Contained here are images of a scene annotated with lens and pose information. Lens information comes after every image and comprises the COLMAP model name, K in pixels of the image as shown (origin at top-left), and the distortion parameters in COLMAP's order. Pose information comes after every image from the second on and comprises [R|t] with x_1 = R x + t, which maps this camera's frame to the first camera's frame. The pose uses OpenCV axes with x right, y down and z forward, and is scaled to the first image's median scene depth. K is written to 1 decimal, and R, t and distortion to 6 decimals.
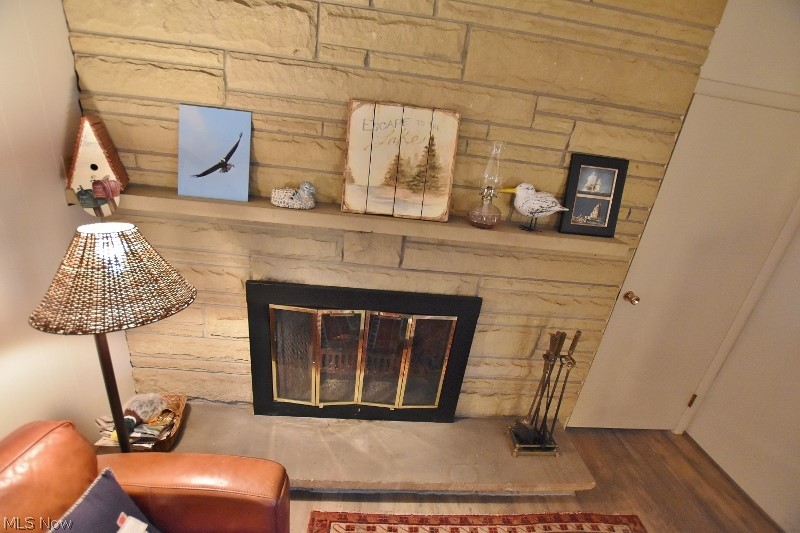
lens RADIAL K [[355.7, 0, 399.7], [0, 355.7, 265.6], [0, 0, 1]] dist [-0.029459, 0.002386]
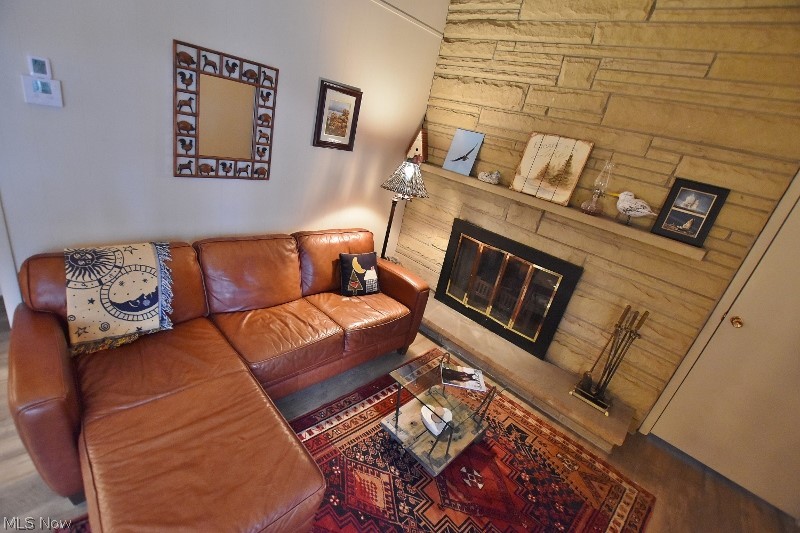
lens RADIAL K [[355.7, 0, 394.1], [0, 355.7, 263.5], [0, 0, 1]] dist [-0.029459, 0.002386]
pose [[0.683407, 0.295502, -0.667558, 0.777173], [-0.378627, 0.925289, 0.021973, 0.395405], [0.624177, 0.237739, 0.744234, -0.653481]]
